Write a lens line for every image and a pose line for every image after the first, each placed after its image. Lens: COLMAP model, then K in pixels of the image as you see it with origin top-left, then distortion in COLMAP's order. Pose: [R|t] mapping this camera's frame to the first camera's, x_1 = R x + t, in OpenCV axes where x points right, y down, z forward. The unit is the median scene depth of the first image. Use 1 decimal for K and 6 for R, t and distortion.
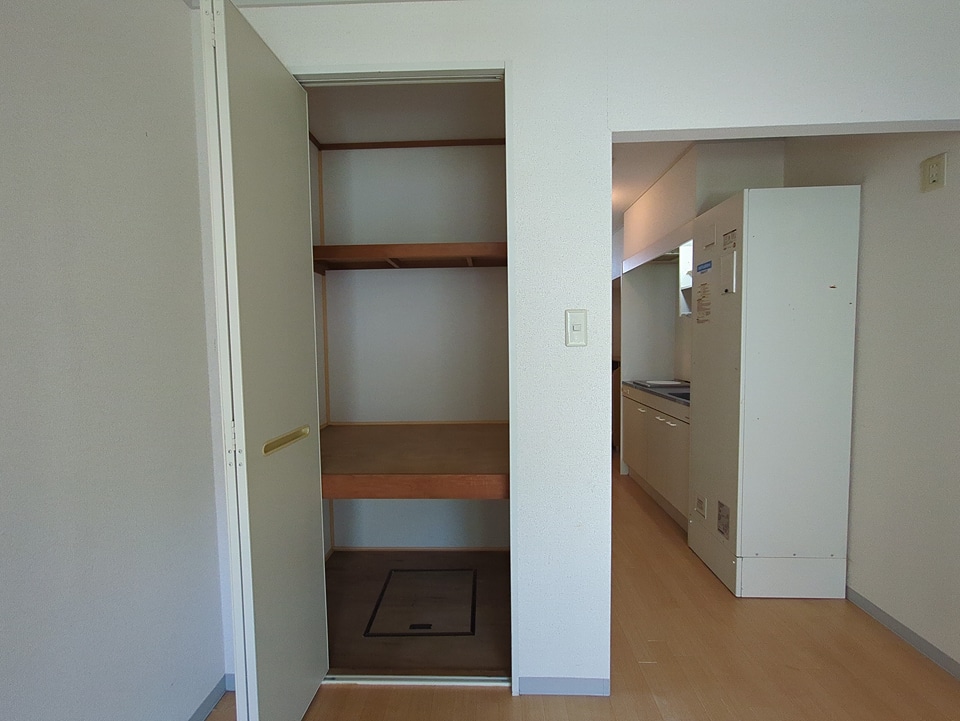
lens RADIAL K [[380.1, 0, 482.8], [0, 380.1, 357.5], [0, 0, 1]] dist [-0.001304, 0.000227]
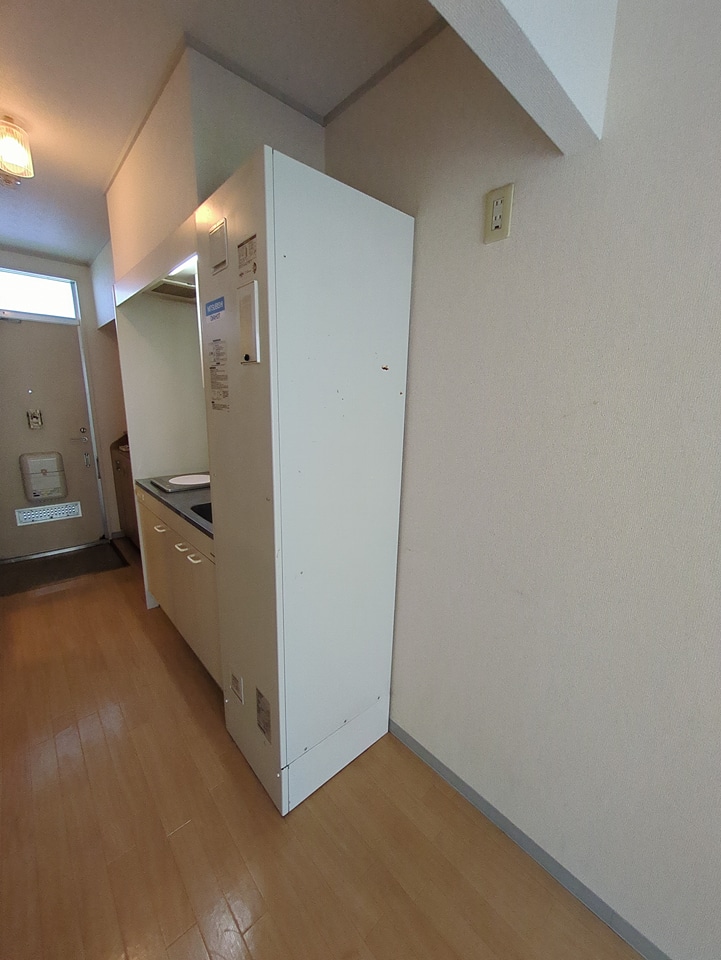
lens RADIAL K [[380.1, 0, 361.3], [0, 380.1, 480.6], [0, 0, 1]] dist [-0.001304, 0.000227]
pose [[0.714218, -0.124367, 0.688786, 0.365282], [0.000072, 0.984100, 0.177614, -0.099755], [-0.699924, -0.126805, 0.702871, 0.485954]]
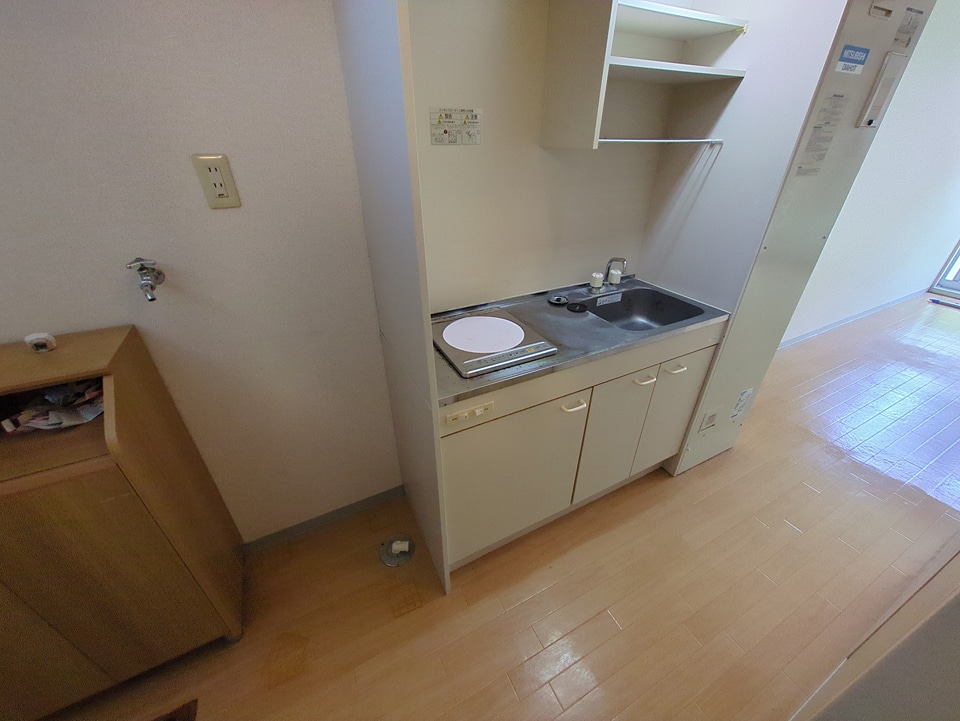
lens RADIAL K [[380.1, 0, 479.3], [0, 380.1, 364.4], [0, 0, 1]] dist [-0.001304, 0.000227]
pose [[-0.477173, -0.433039, 0.764711, 0.277822], [0.054931, 0.853768, 0.517747, -0.197539], [-0.877091, 0.289062, -0.383608, 2.011610]]
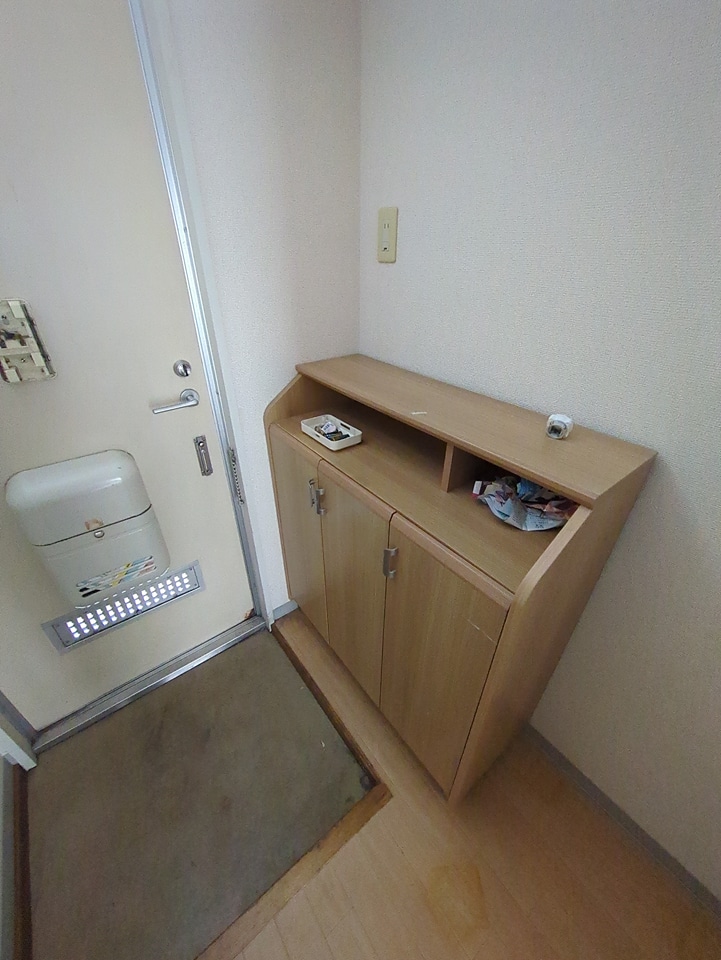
lens RADIAL K [[380.1, 0, 376.4], [0, 380.1, 483.1], [0, 0, 1]] dist [-0.001304, 0.000227]
pose [[0.763592, -0.303564, 0.569891, 0.546564], [-0.006113, 0.879158, 0.476492, -0.134780], [-0.645670, -0.367329, 0.669462, 2.148393]]
